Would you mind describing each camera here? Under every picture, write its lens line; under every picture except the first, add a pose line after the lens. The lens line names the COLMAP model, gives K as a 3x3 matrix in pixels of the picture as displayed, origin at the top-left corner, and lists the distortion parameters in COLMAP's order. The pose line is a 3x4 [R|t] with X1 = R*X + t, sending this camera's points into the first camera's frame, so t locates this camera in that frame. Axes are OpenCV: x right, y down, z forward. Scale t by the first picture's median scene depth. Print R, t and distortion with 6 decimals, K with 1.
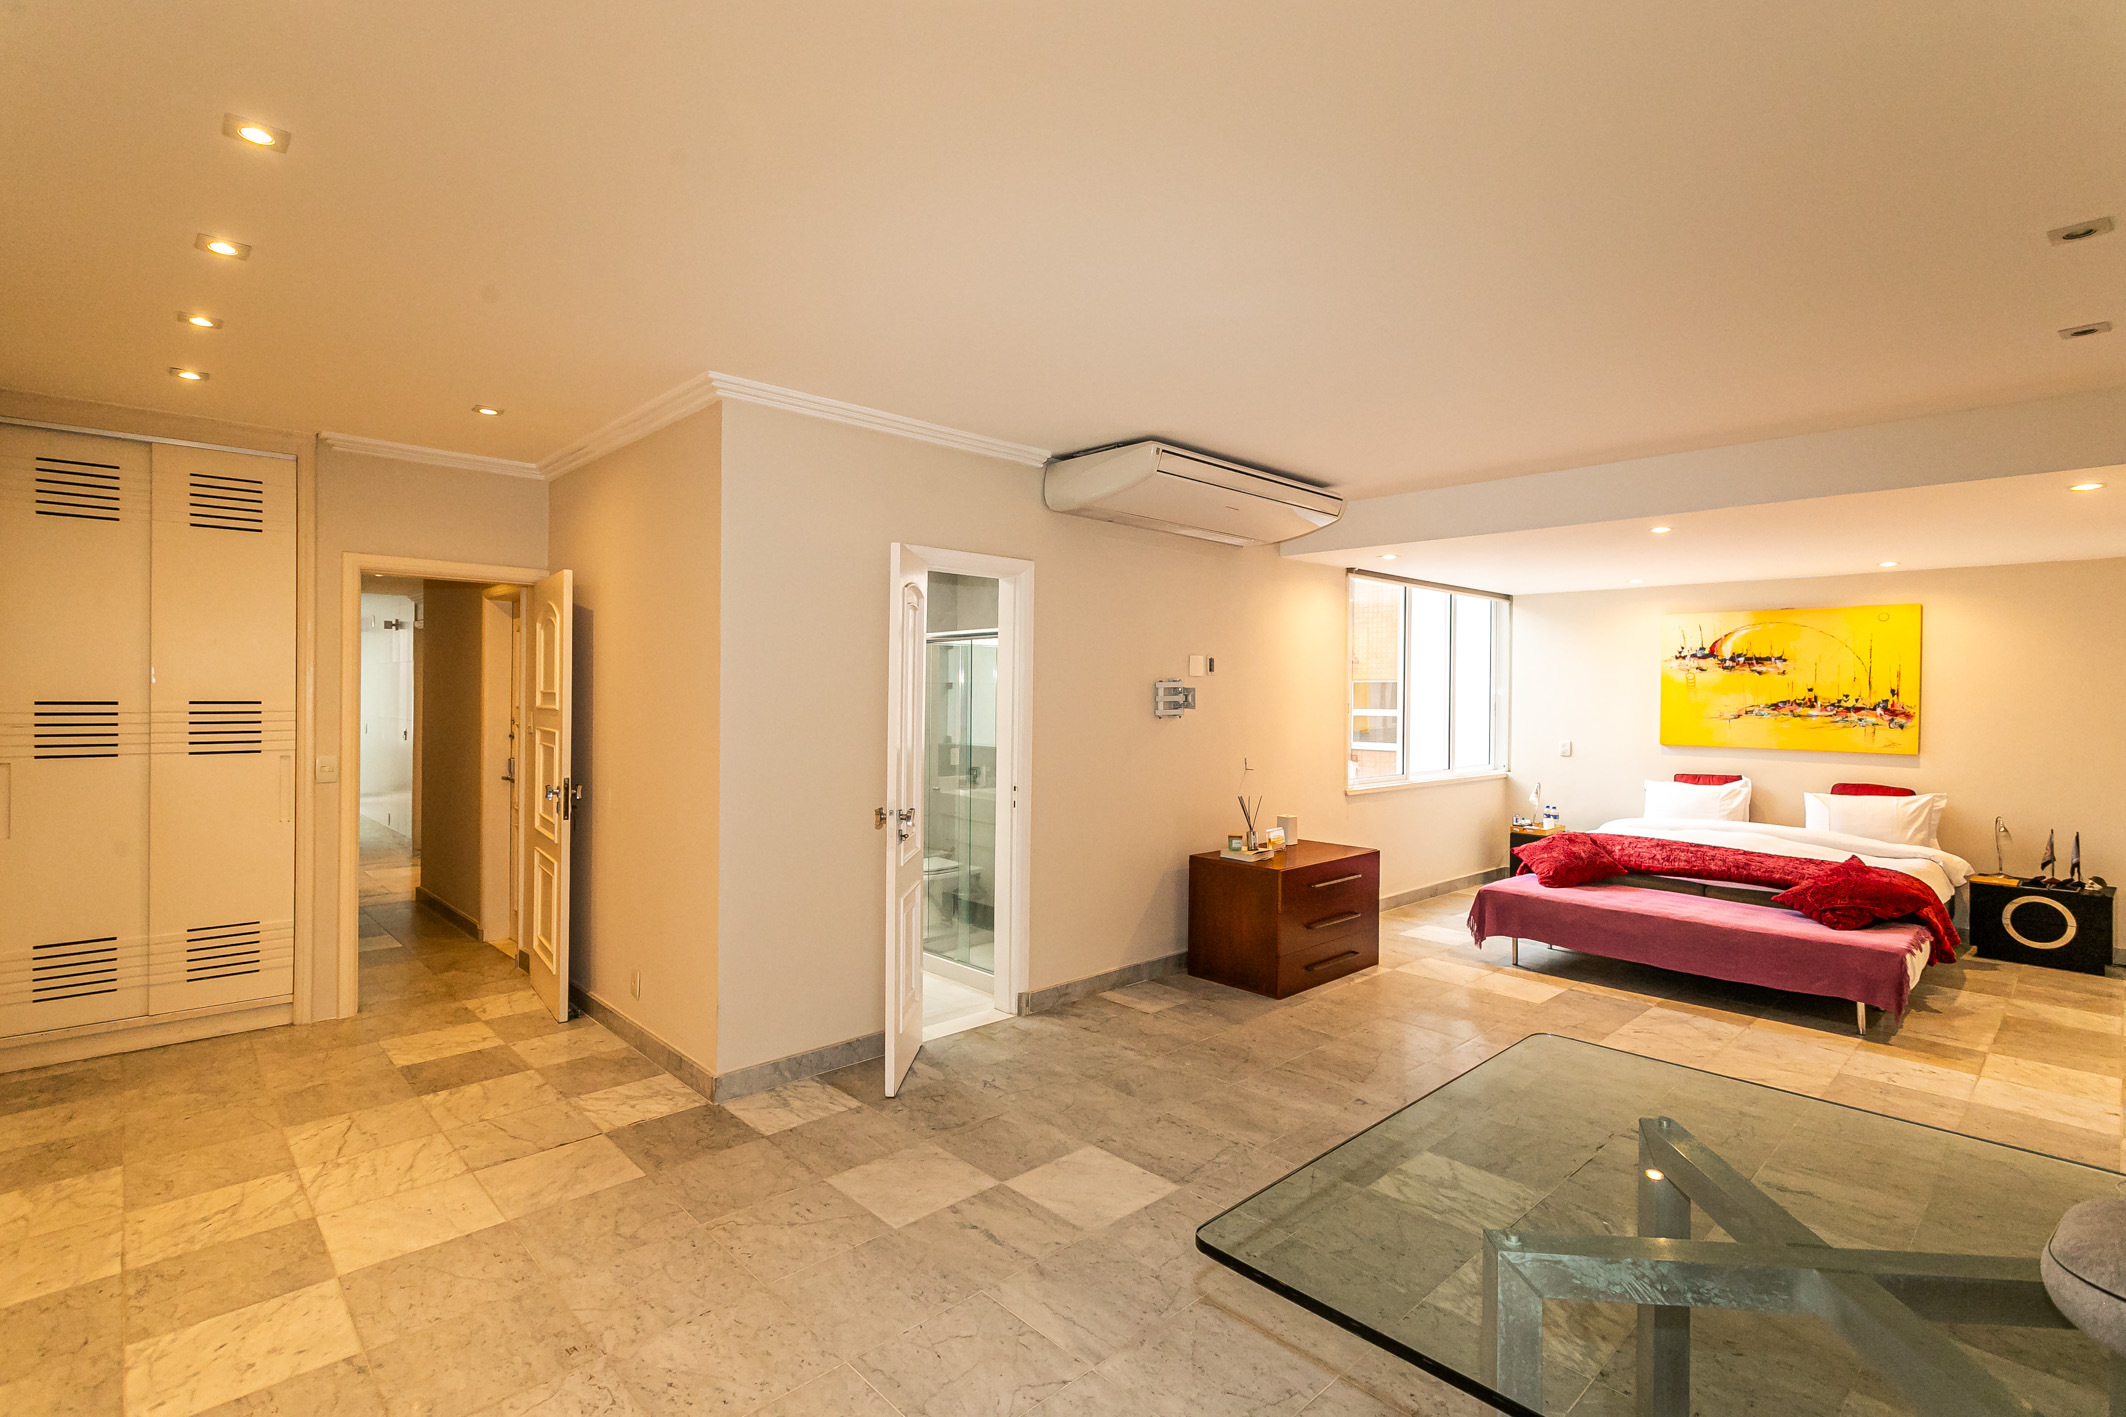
lens RADIAL K [[1001.4, 0, 1077.5], [0, 1001.4, 689.5], [0, 0, 1]] dist [0.009157, 0.002597]
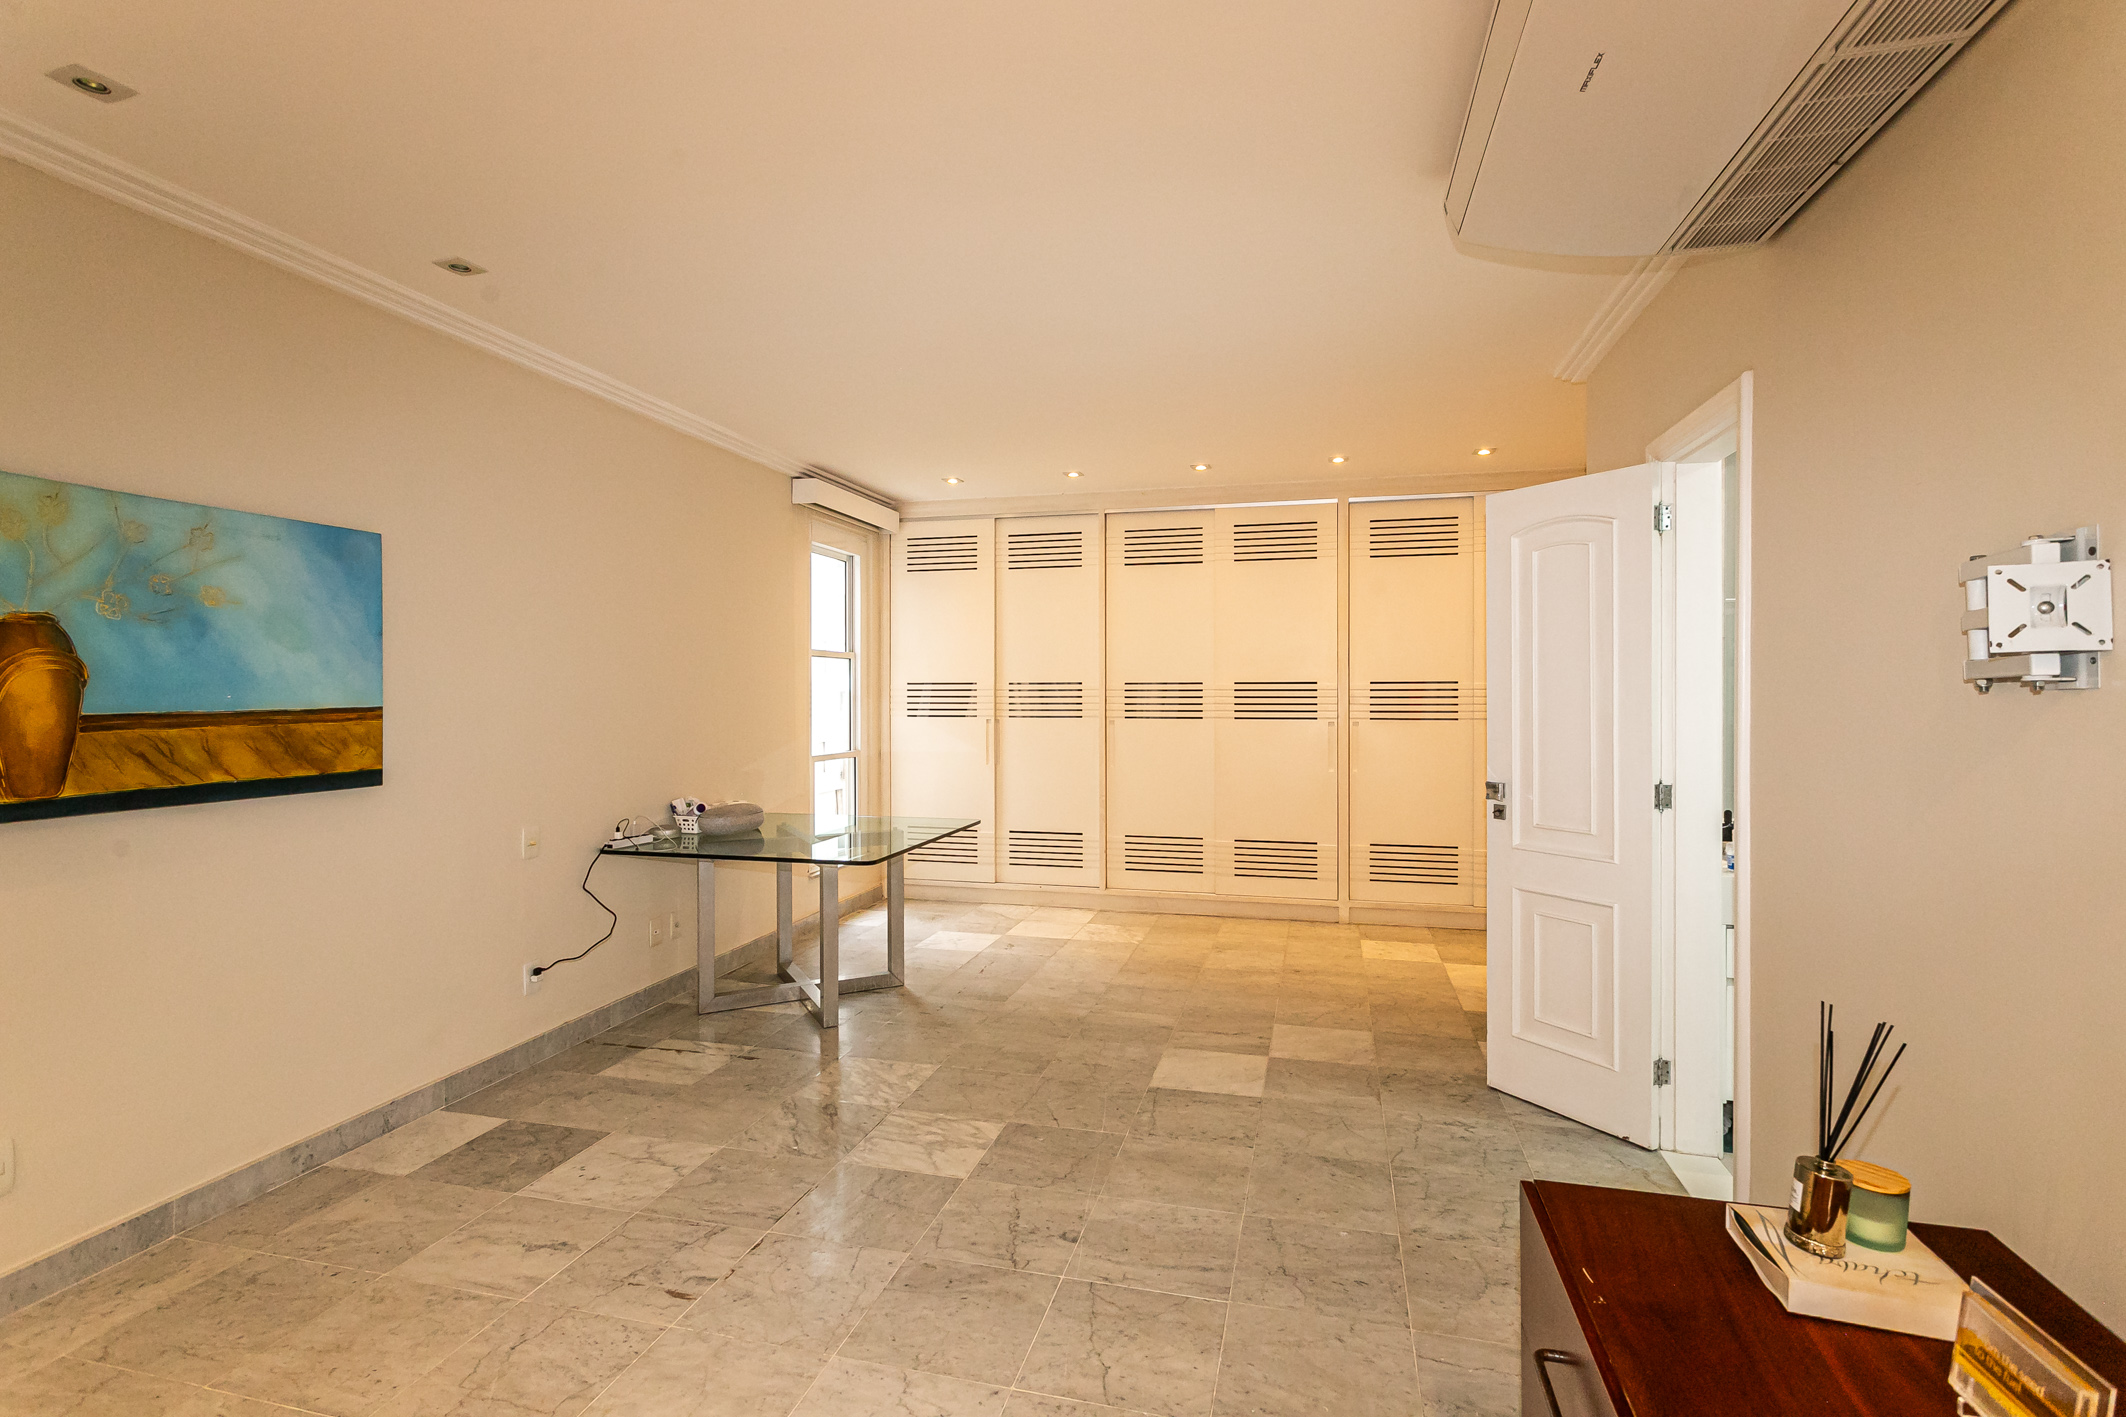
lens RADIAL K [[1001.4, 0, 1063.9], [0, 1001.4, 697.8], [0, 0, 1]] dist [0.009157, 0.002597]
pose [[-0.855181, -0.004816, -0.518308, 0.466177], [-0.003976, 0.999988, -0.002731, 0.033499], [0.518315, -0.000275, -0.855190, 1.150174]]
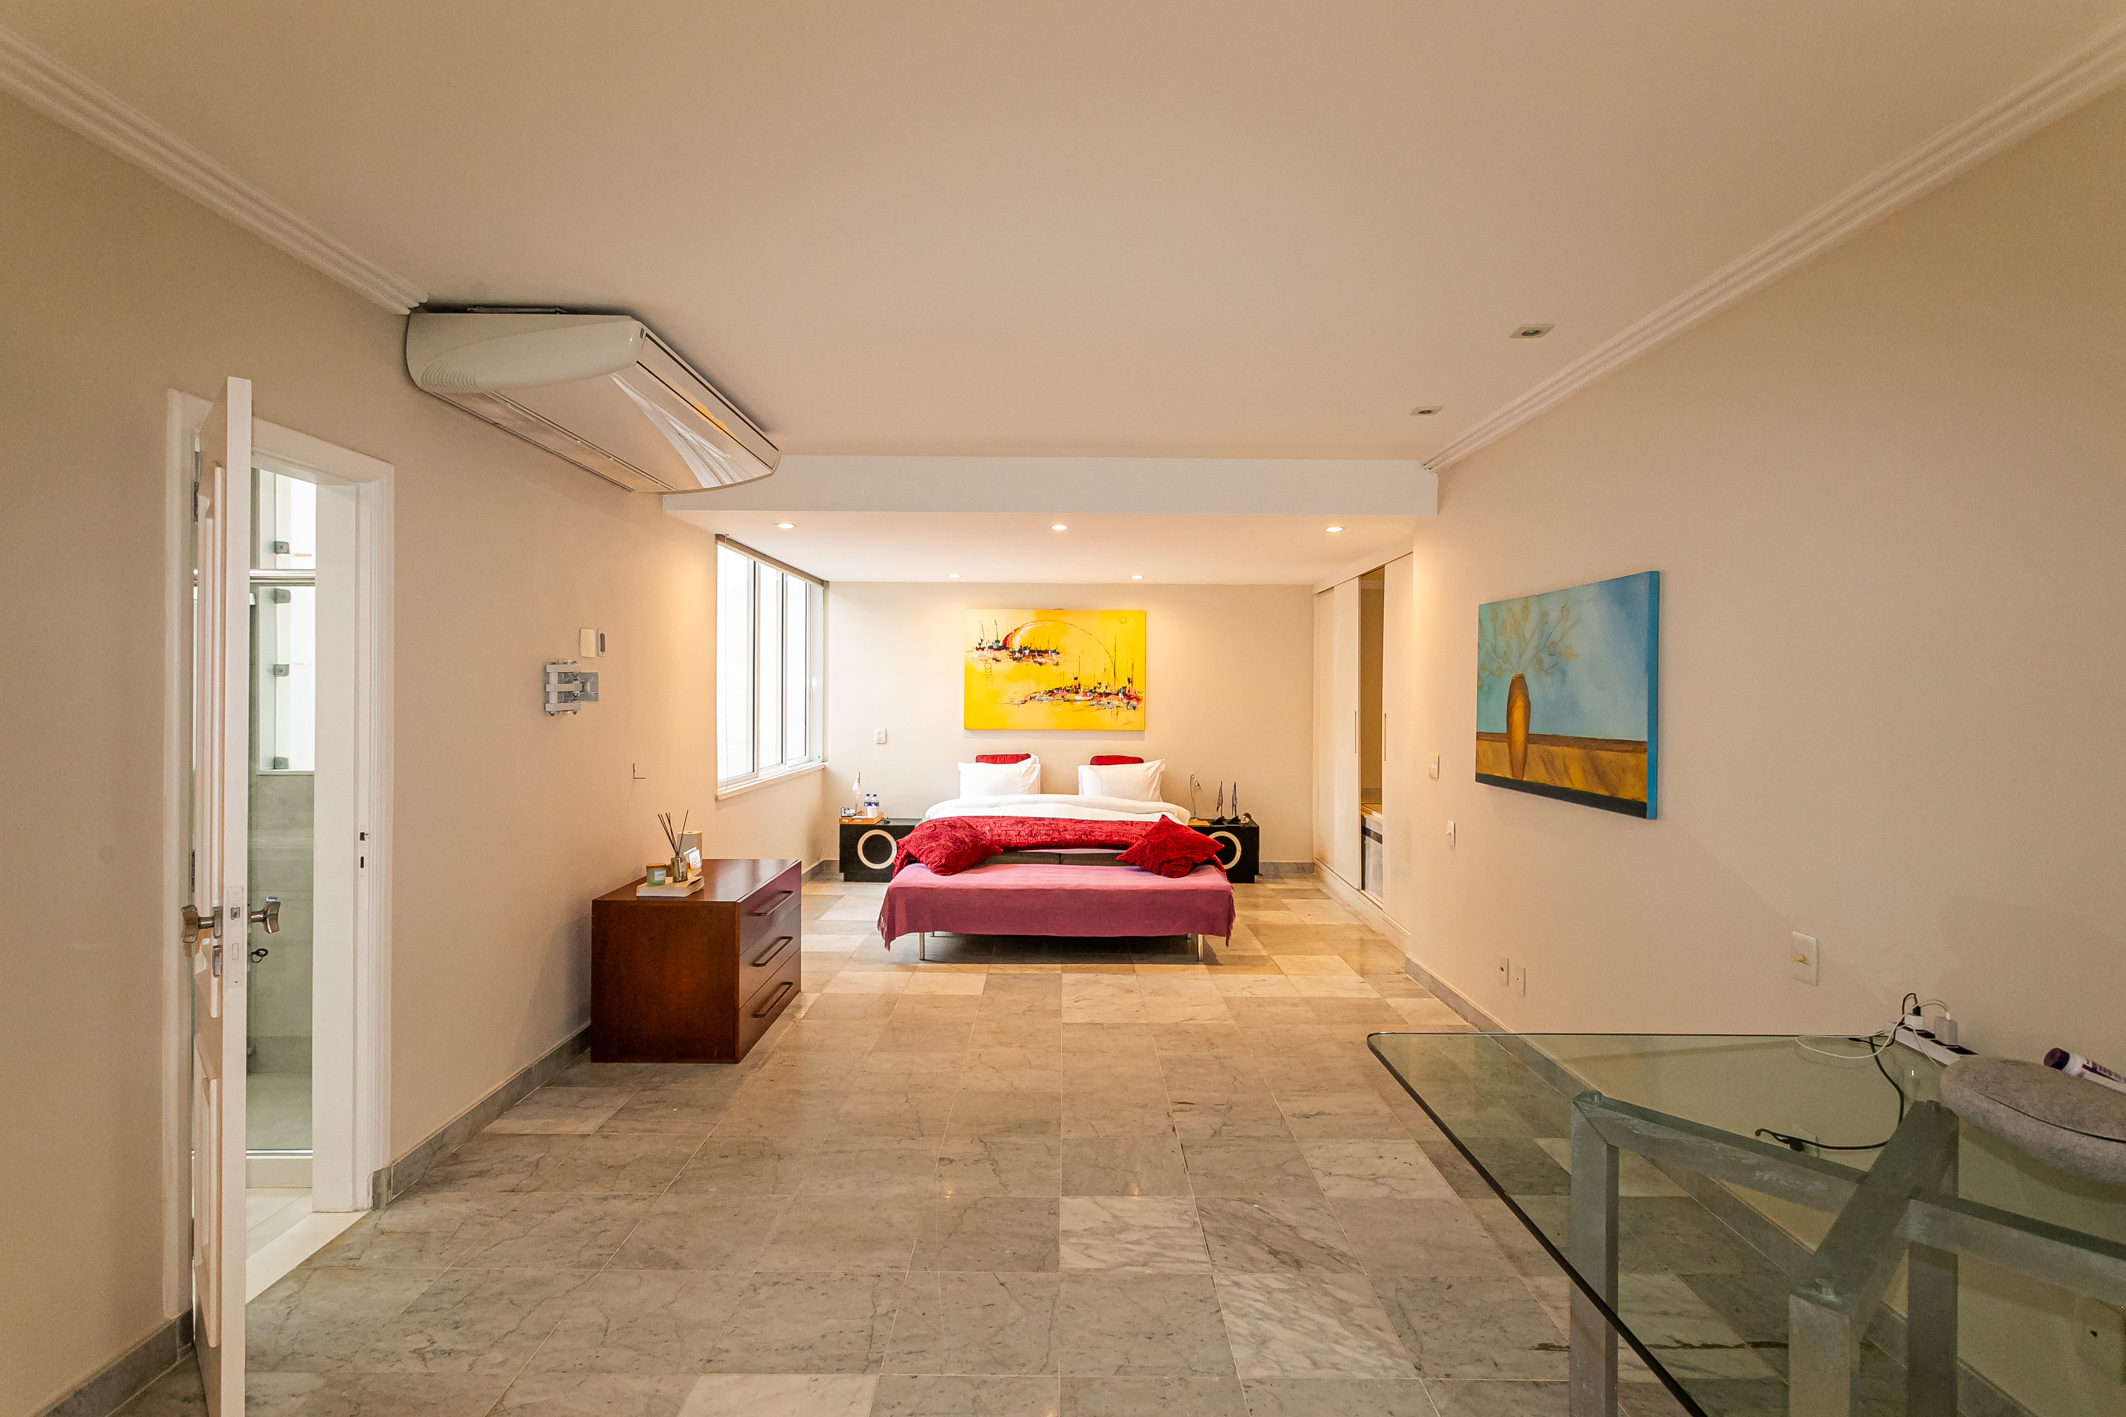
lens RADIAL K [[1001.4, 0, 1058.9], [0, 1001.4, 698.4], [0, 0, 1]] dist [0.009157, 0.002597]
pose [[0.696337, -0.011562, 0.717621, -0.186390], [-0.002392, 0.999827, 0.018430, 0.002249], [-0.717711, -0.014550, 0.696190, 0.251462]]
